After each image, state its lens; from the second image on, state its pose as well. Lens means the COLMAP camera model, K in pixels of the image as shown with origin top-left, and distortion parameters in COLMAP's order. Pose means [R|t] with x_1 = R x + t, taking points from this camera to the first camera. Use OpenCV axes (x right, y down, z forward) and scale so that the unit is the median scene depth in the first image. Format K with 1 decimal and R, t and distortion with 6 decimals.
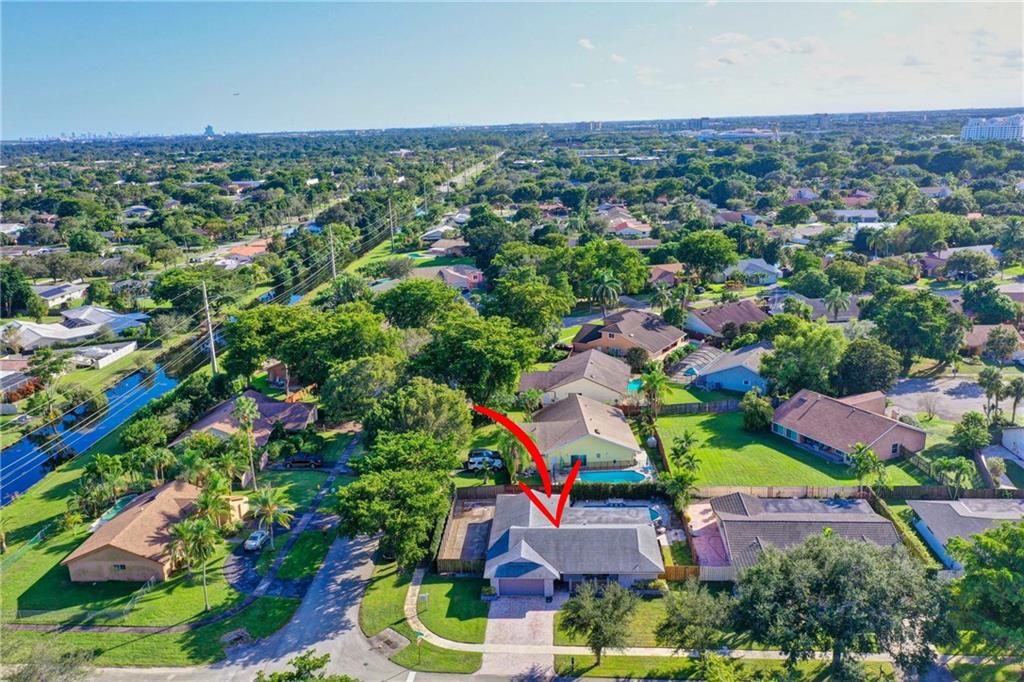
lens RADIAL K [[806.7, 0, 512.0], [0, 806.7, 341.0], [0, 0, 1]] dist [0.005702, 0.000597]
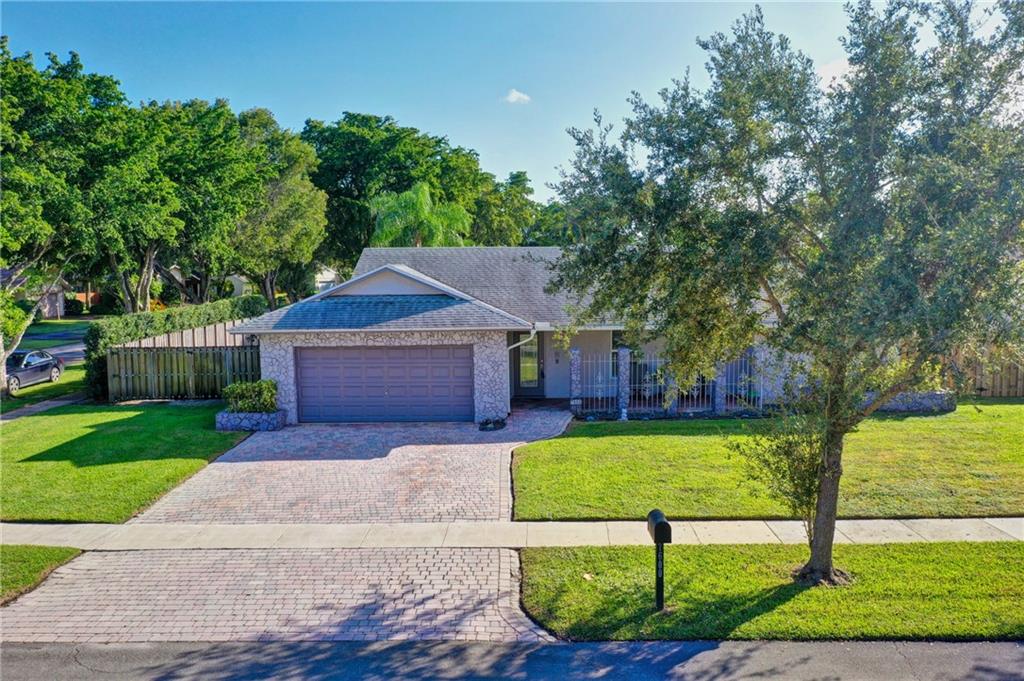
lens RADIAL K [[806.7, 0, 512.0], [0, 806.7, 340.5], [0, 0, 1]] dist [0.005702, 0.000597]
pose [[0.997788, 0.015455, 0.064657, 0.028940], [-0.003742, 0.984114, -0.177498, 0.276706], [-0.066373, 0.176863, 0.981995, 0.612913]]
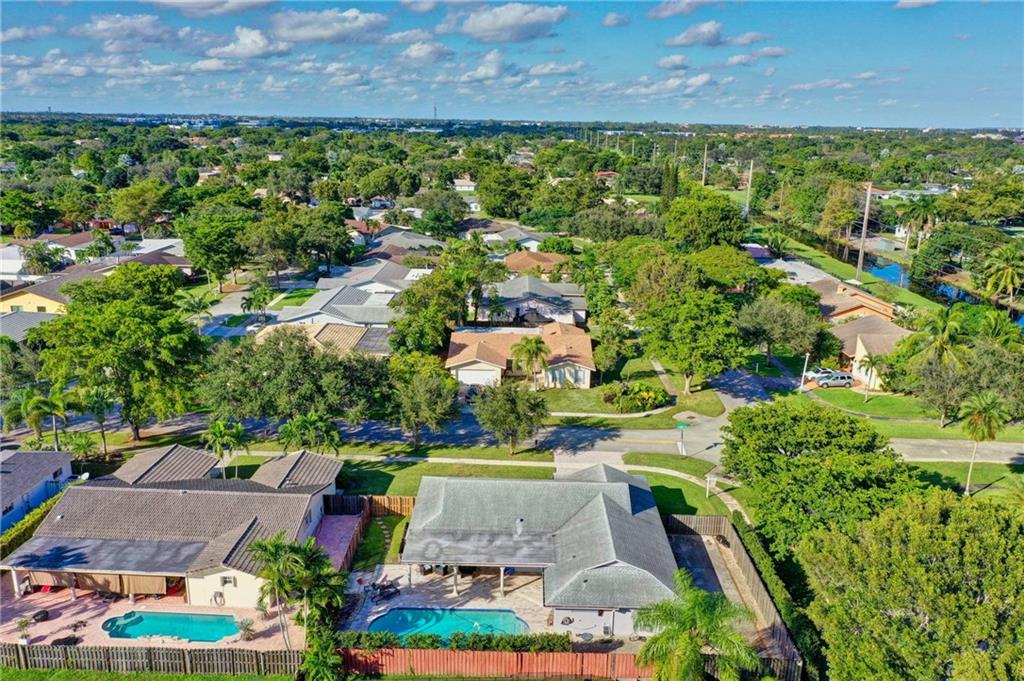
lens RADIAL K [[806.7, 0, 512.0], [0, 806.7, 340.5], [0, 0, 1]] dist [0.005702, 0.000597]
pose [[-0.998784, 0.025954, -0.041923, 0.107674], [0.001145, 0.862231, 0.506514, -0.194820], [0.049294, 0.505850, -0.861212, 1.327474]]
